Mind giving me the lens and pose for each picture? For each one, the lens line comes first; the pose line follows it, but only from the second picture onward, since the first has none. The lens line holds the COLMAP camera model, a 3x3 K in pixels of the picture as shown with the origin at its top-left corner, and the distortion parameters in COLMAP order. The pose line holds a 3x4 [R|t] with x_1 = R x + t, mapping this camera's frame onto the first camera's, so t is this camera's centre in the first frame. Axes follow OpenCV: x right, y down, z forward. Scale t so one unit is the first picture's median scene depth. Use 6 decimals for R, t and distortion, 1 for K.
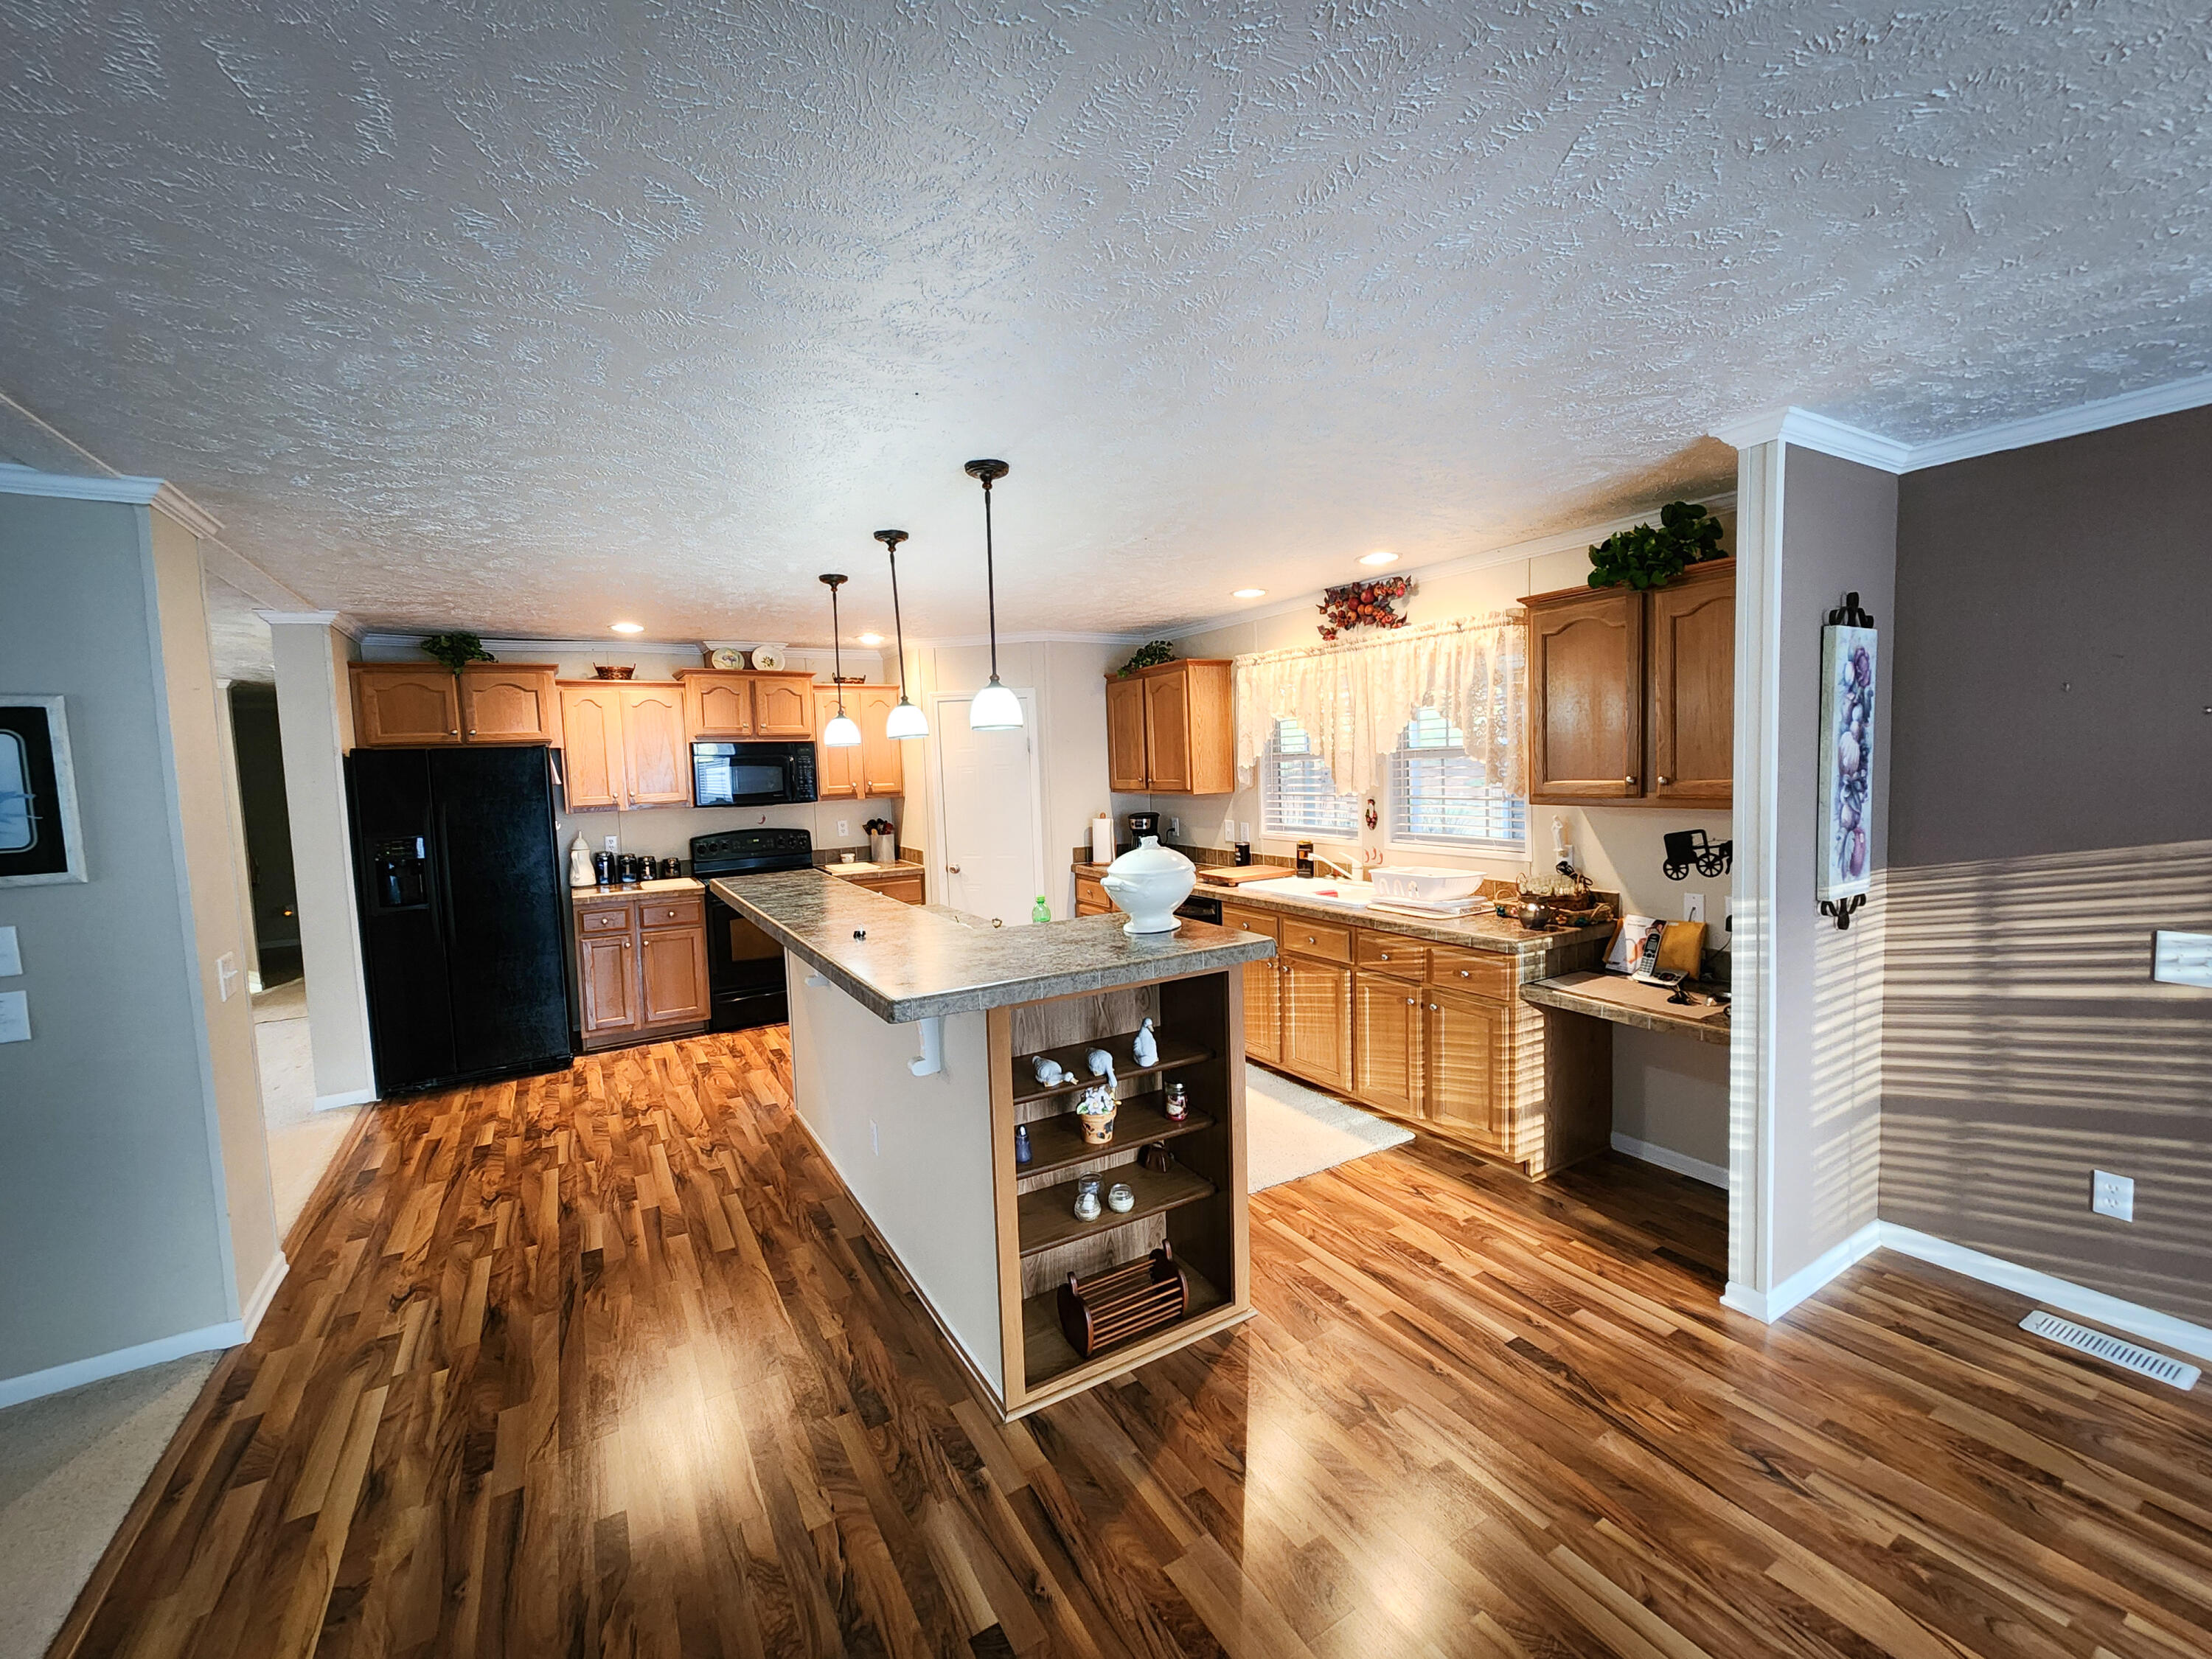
lens RADIAL K [[912.2, 0, 1098.8], [0, 912.2, 824.2], [0, 0, 1]] dist [0.003240, 0.000286]
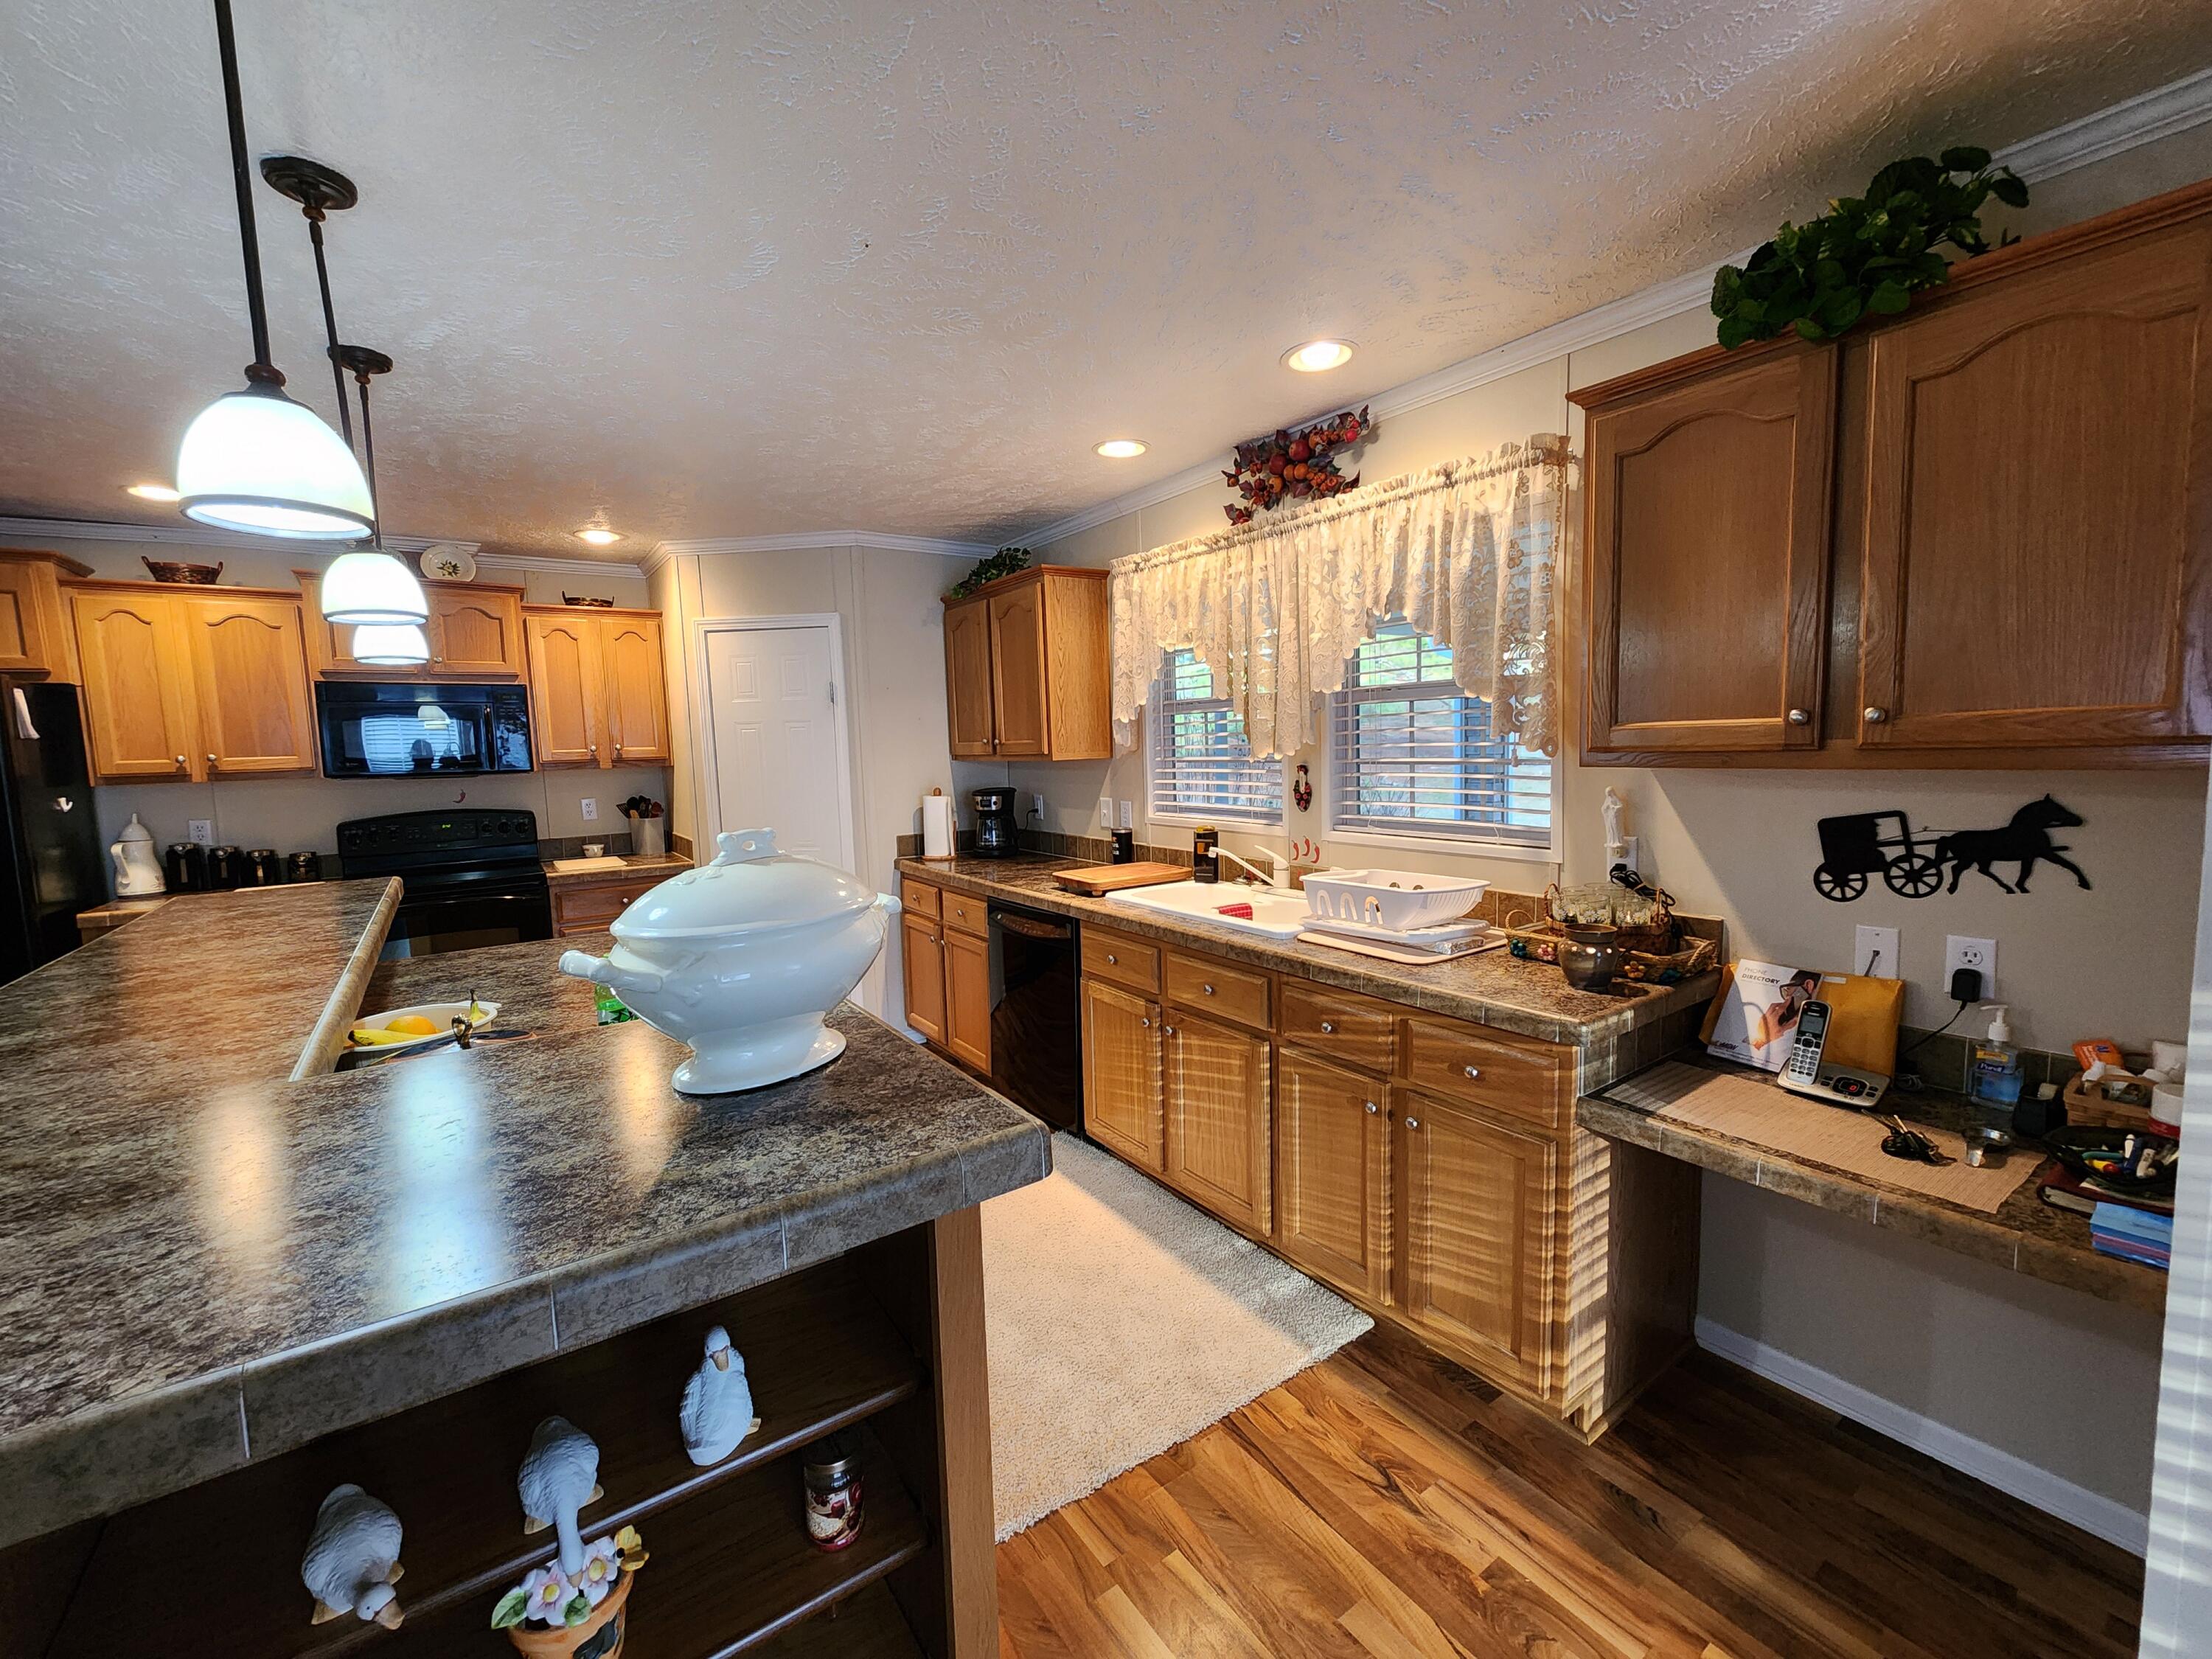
lens RADIAL K [[912.2, 0, 1091.9], [0, 912.2, 825.0], [0, 0, 1]] dist [0.003240, 0.000286]
pose [[0.997362, -0.000620, 0.072584, 0.097563], [-0.000904, 0.999780, 0.020961, 0.002263], [-0.072581, -0.020971, 0.997142, 0.348354]]
